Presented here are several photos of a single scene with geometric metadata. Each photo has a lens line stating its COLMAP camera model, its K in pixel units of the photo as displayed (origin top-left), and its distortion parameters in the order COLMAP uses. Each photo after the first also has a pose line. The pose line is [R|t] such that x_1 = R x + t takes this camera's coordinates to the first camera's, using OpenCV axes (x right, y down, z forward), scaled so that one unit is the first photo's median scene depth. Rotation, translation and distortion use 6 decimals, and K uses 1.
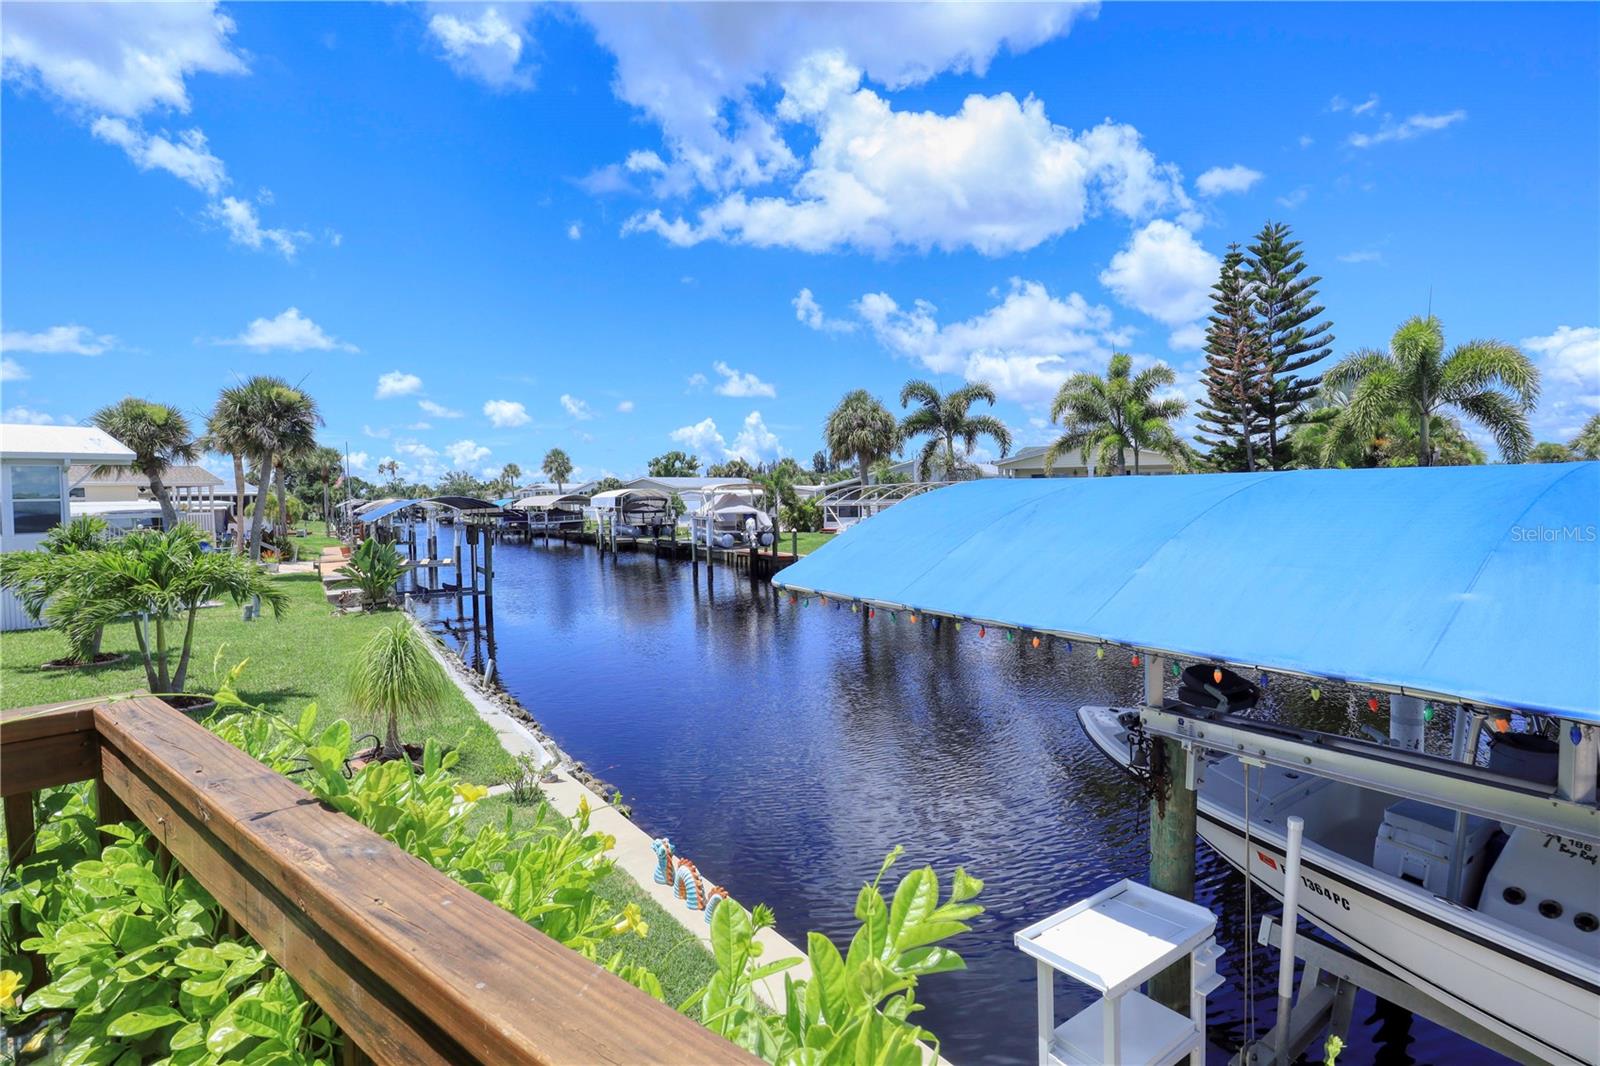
lens RADIAL K [[811.3, 0, 798.5], [0, 811.3, 532.5], [0, 0, 1]] dist [-0.038336, 0.007508]
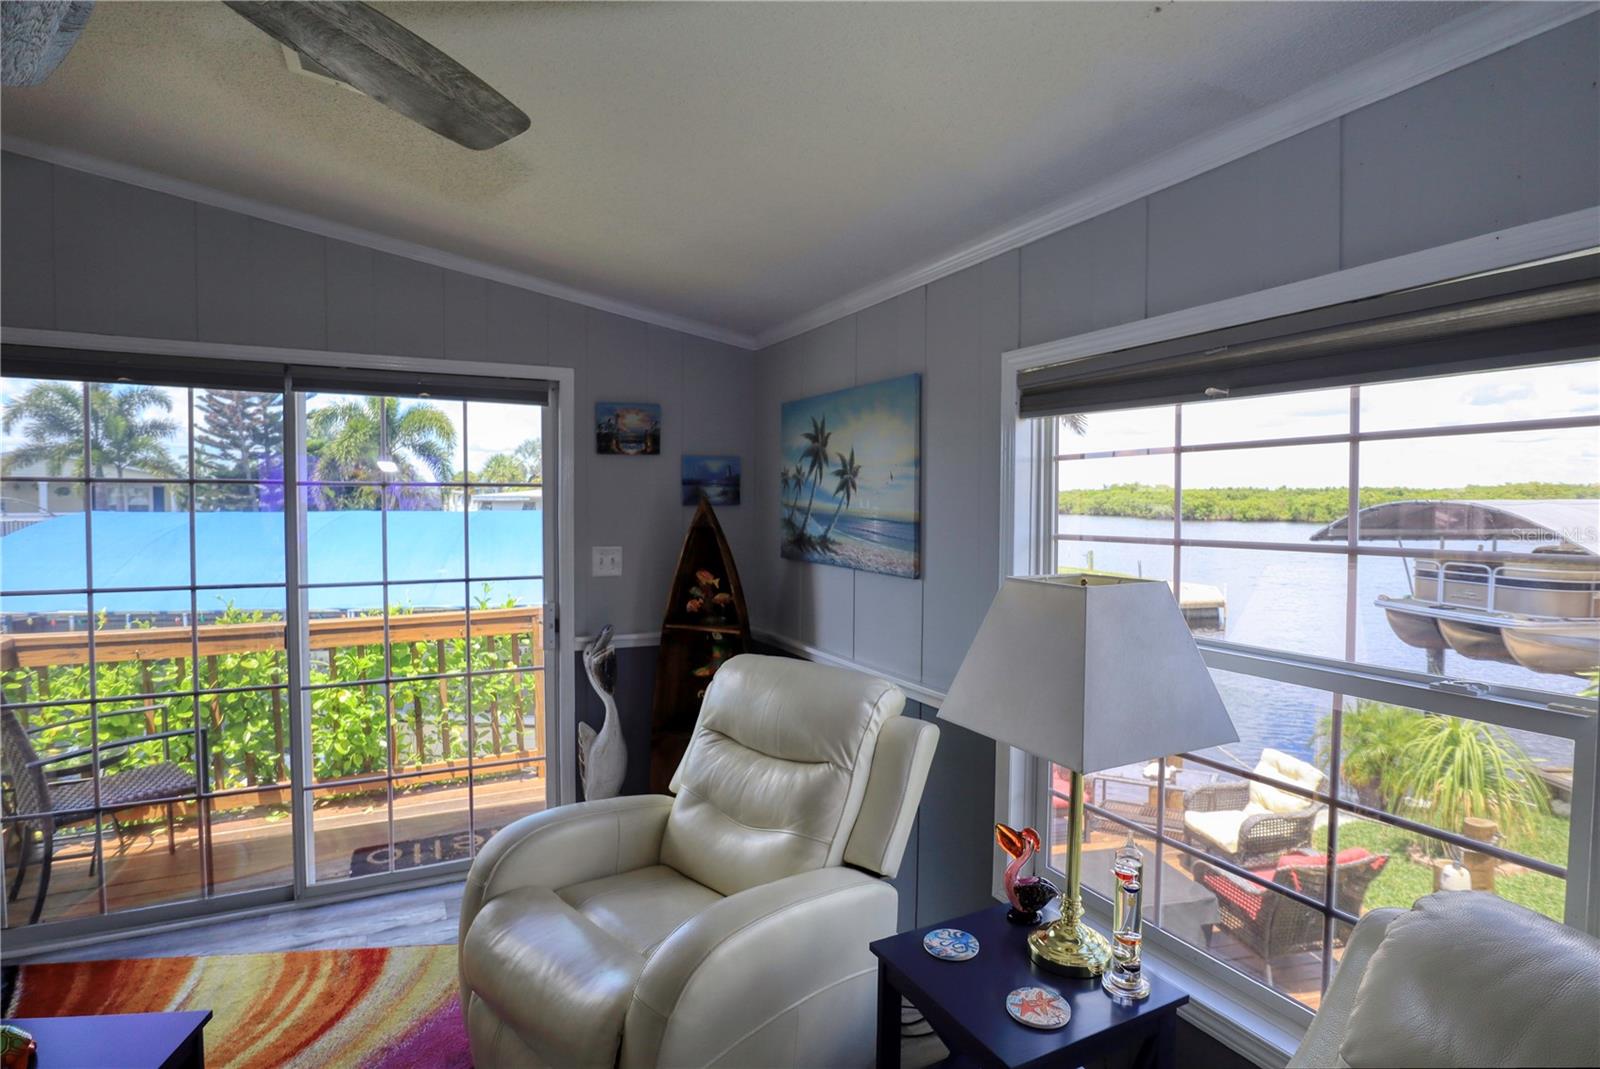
lens RADIAL K [[811.3, 0, 801.4], [0, 811.3, 532.3], [0, 0, 1]] dist [-0.038336, 0.007508]
pose [[0.406006, -0.021773, 0.913611, -0.134635], [0.036923, 0.999291, 0.007406, -0.002191], [-0.913124, 0.030726, 0.406521, -0.143470]]
